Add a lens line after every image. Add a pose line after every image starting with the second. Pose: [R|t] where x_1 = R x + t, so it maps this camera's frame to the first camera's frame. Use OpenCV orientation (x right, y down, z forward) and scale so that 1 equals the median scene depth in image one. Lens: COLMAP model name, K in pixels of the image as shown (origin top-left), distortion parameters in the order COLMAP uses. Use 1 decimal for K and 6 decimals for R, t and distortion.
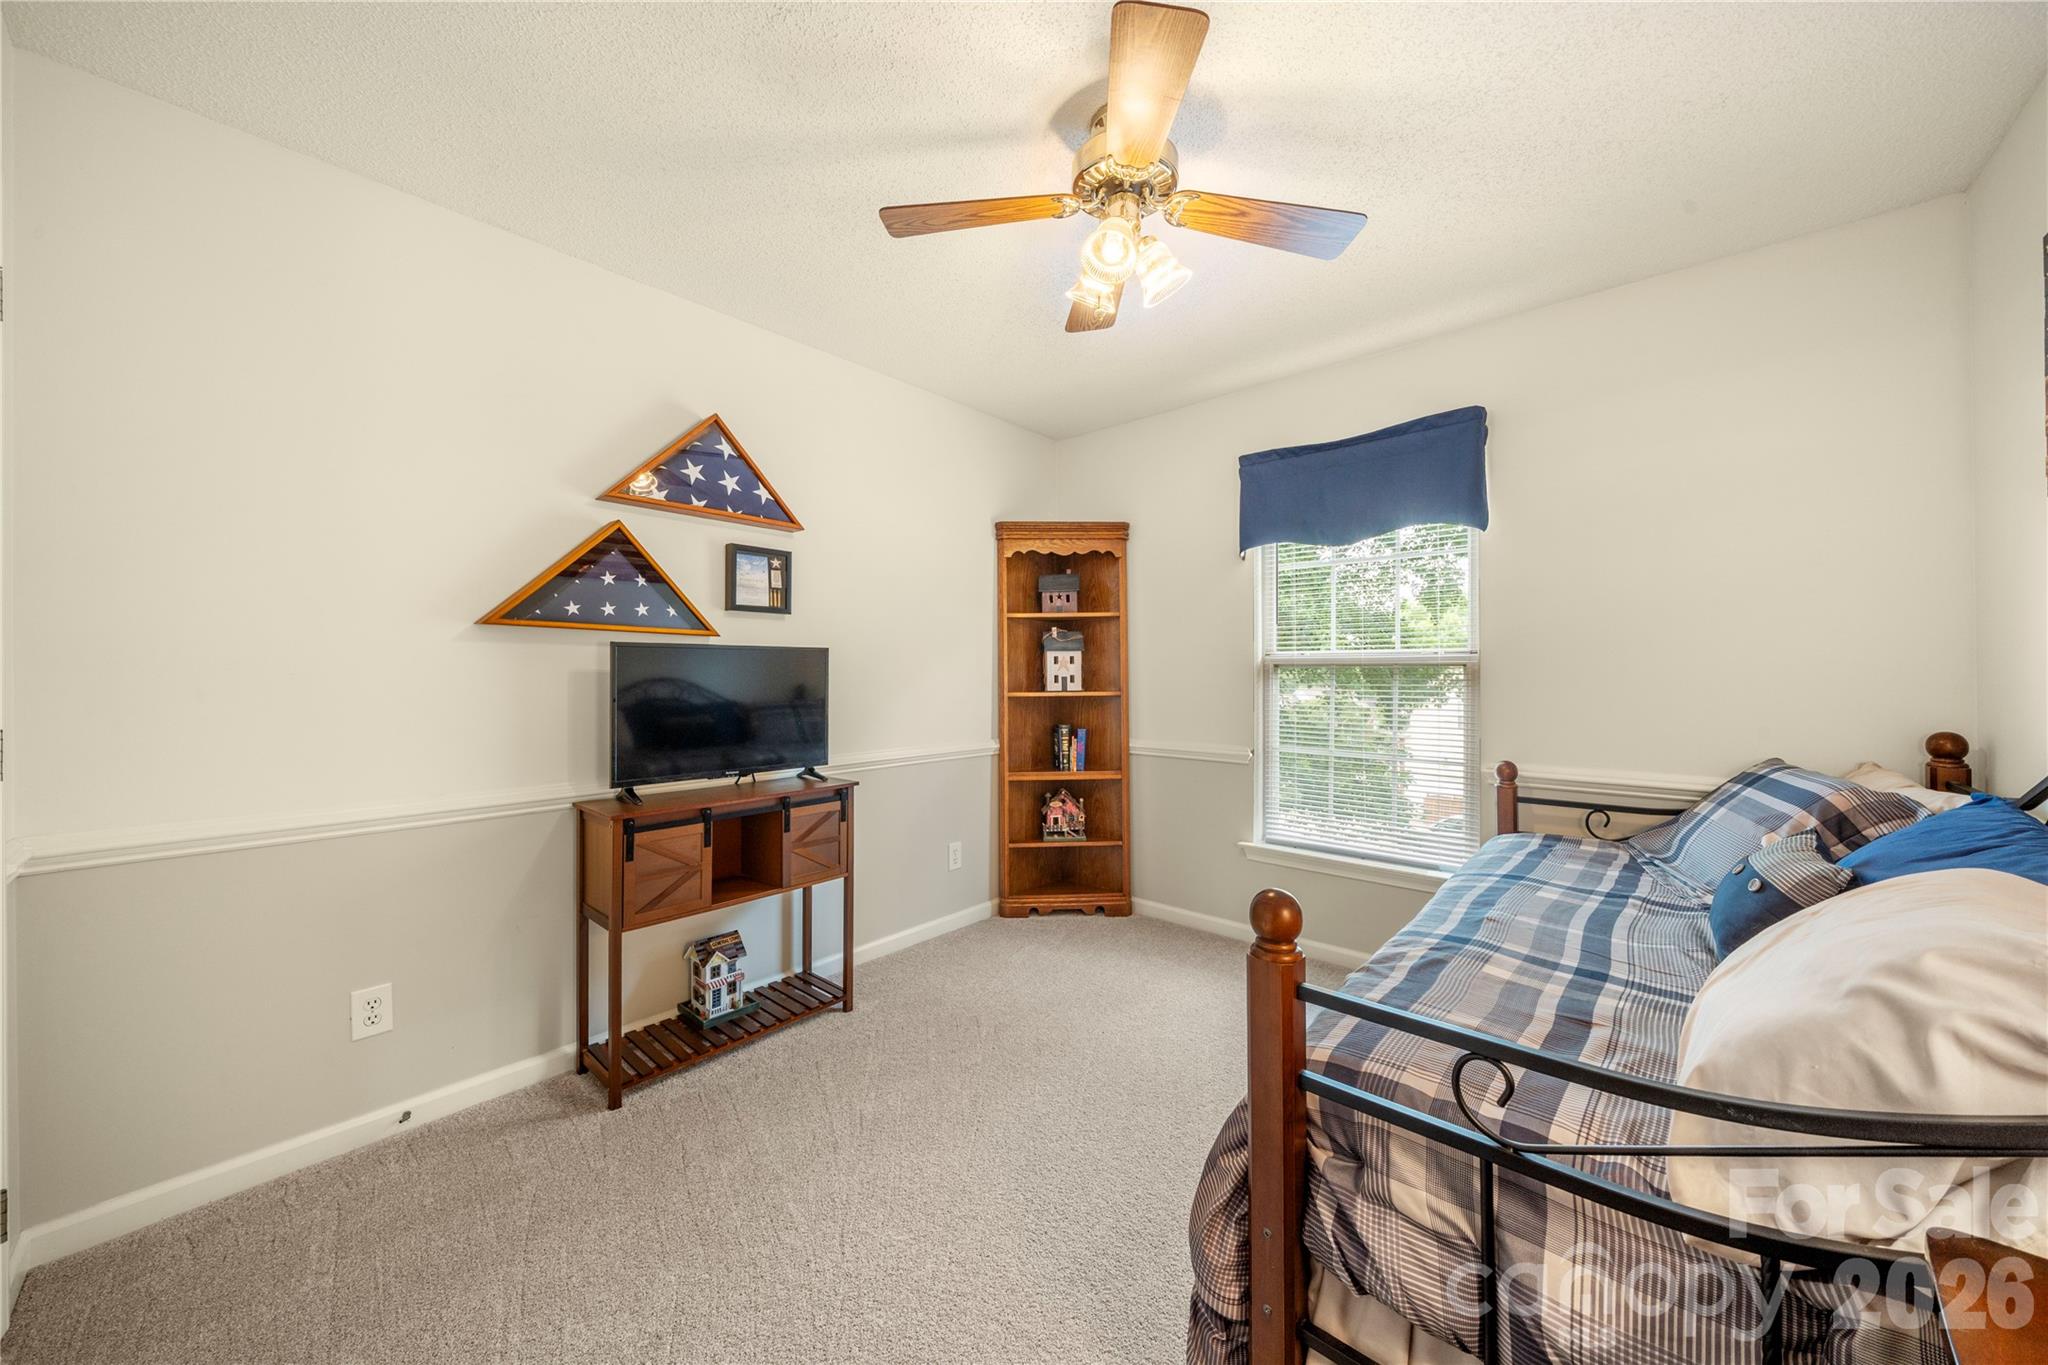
lens RADIAL K [[696.7, 0, 1018.2], [0, 696.7, 679.0], [0, 0, 1]] dist [-0.004744, -0.000124]
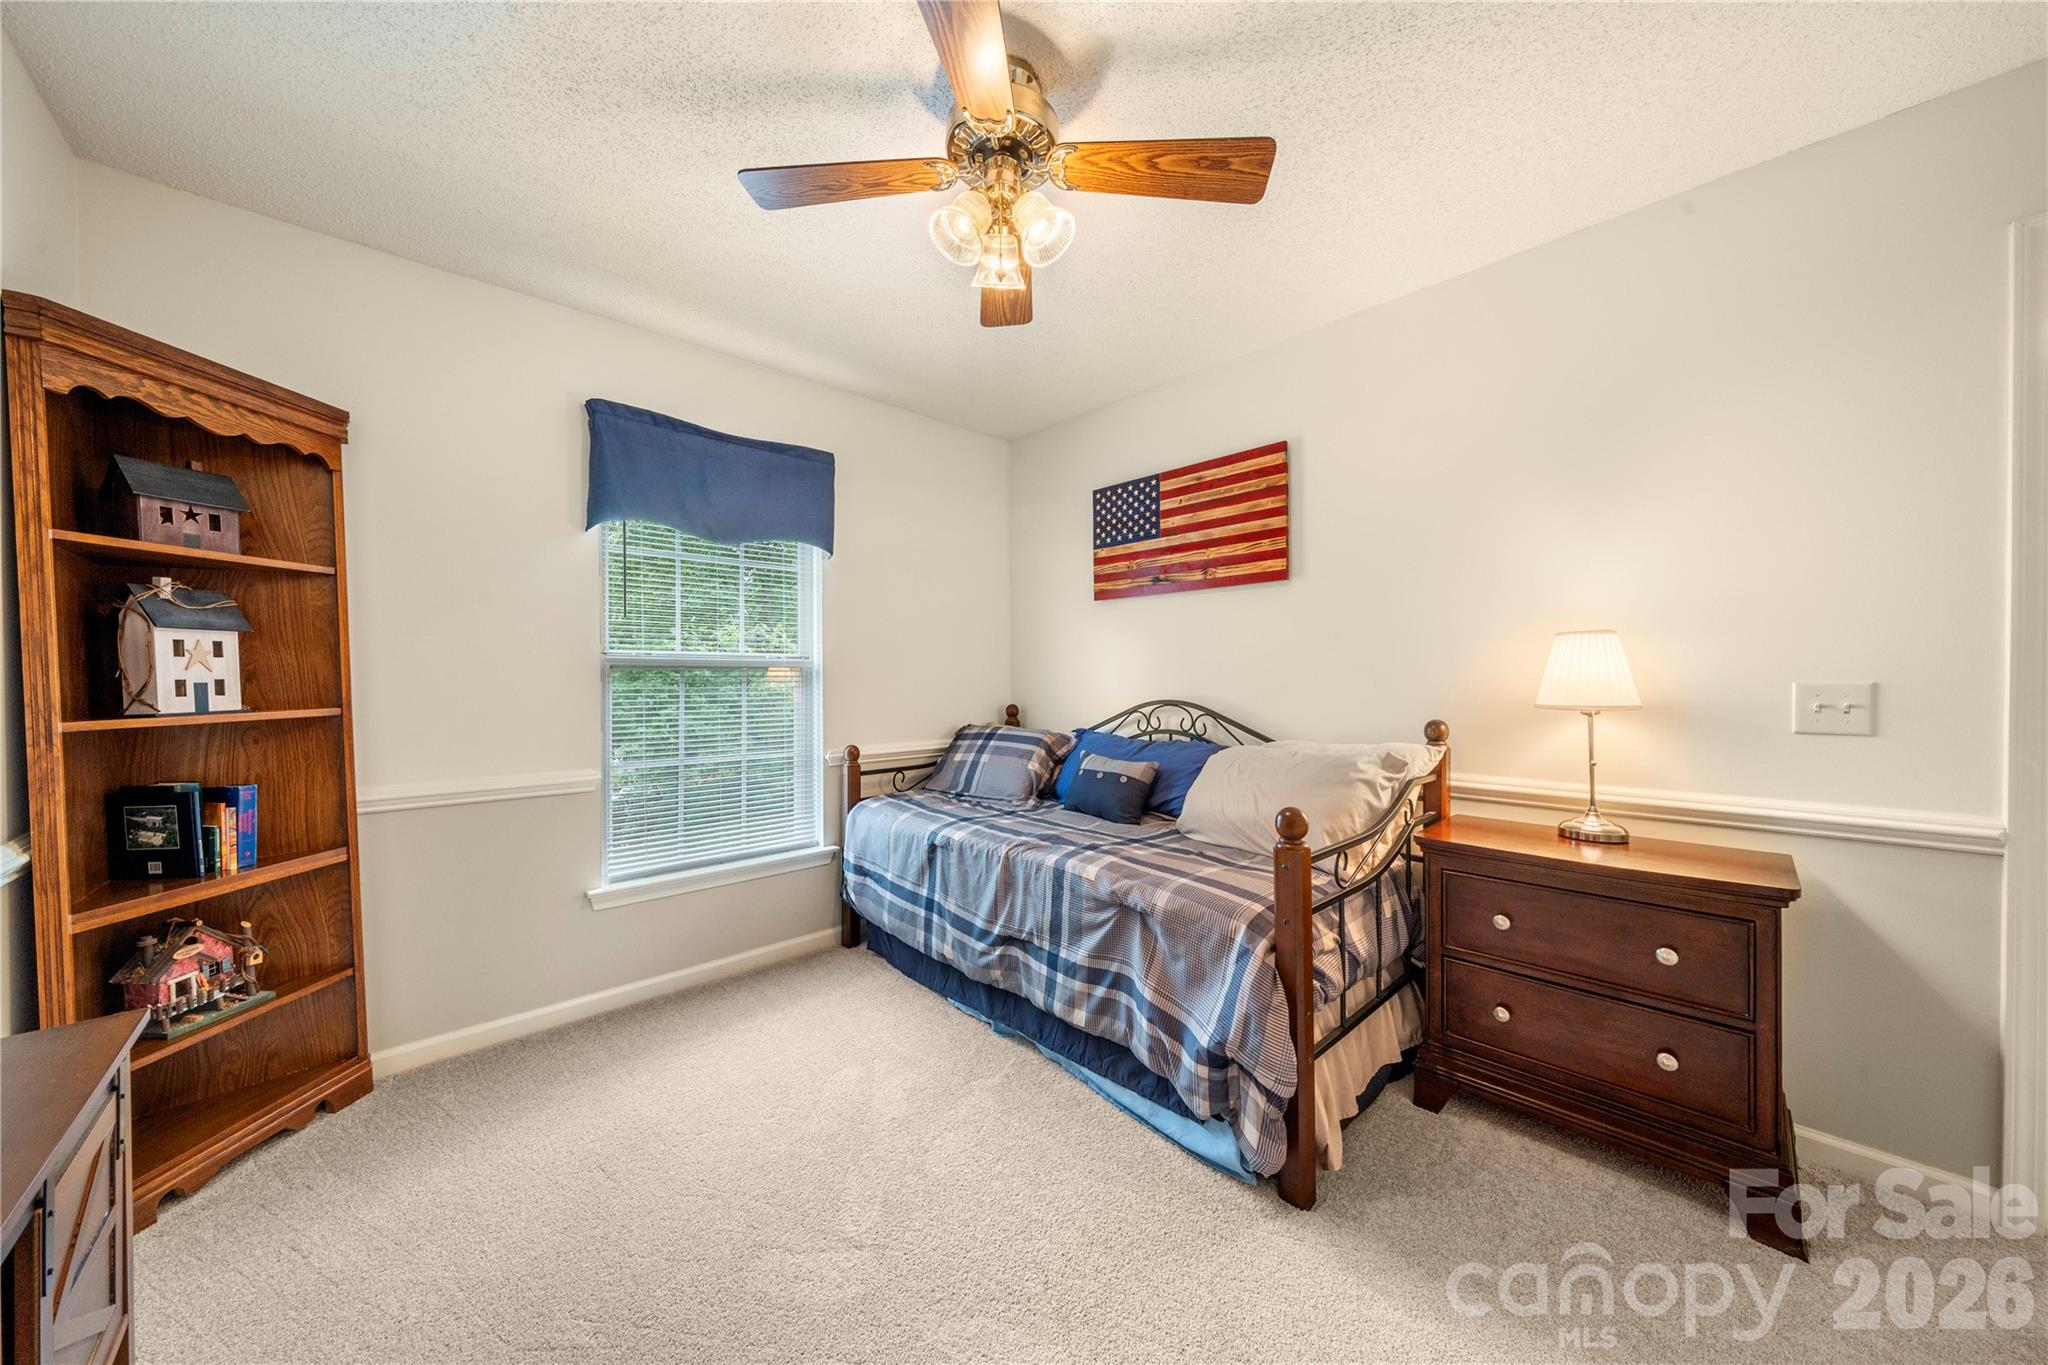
lens RADIAL K [[696.7, 0, 1018.2], [0, 696.7, 679.0], [0, 0, 1]] dist [-0.004744, -0.000124]
pose [[0.093280, -0.006392, 0.995619, -0.359741], [0.006536, 0.999962, 0.005808, -0.005139], [-0.995619, 0.005965, 0.093318, 0.393001]]
